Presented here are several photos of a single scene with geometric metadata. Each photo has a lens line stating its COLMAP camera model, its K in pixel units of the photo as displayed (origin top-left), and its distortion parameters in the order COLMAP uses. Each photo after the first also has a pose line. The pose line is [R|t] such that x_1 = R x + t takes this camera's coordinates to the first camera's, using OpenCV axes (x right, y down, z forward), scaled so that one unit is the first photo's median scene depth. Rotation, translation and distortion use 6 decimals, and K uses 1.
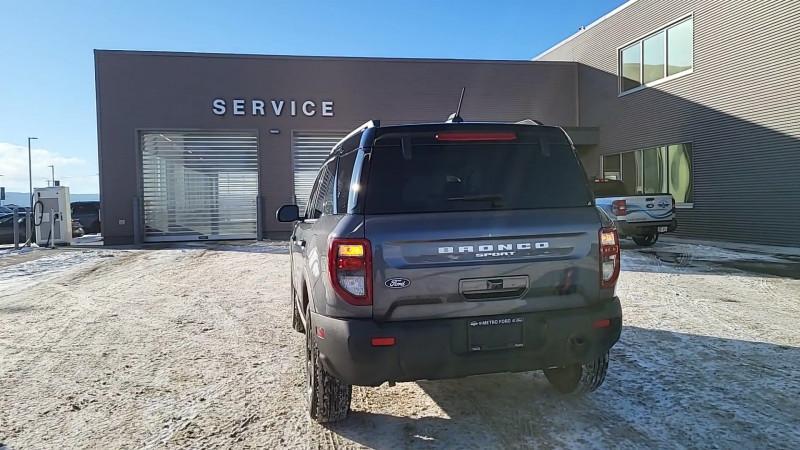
lens RADIAL K [[681.5, 0, 433.1], [0, 681.5, 218.3], [0, 0, 1]] dist [0.146290, -0.029885]
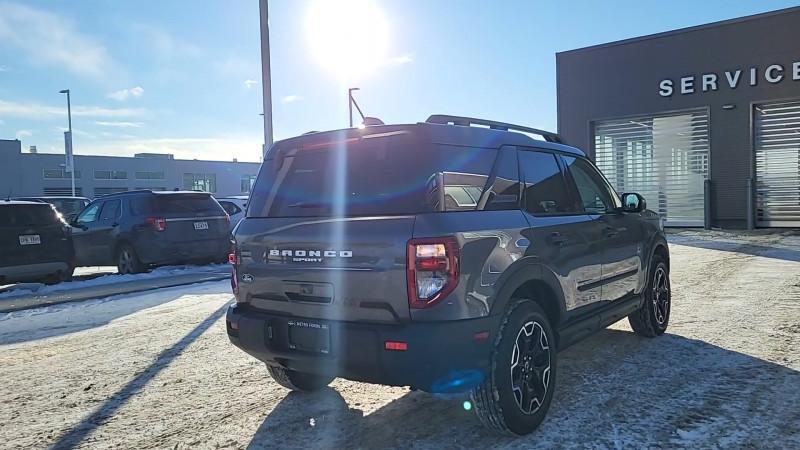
lens RADIAL K [[681.5, 0, 384.4], [0, 681.5, 214.0], [0, 0, 1]] dist [0.146290, -0.029885]
pose [[0.618627, 0.026458, -0.785239, 0.805799], [-0.008210, 0.999596, 0.027212, -0.038213], [0.785642, -0.010387, 0.618594, 0.367691]]
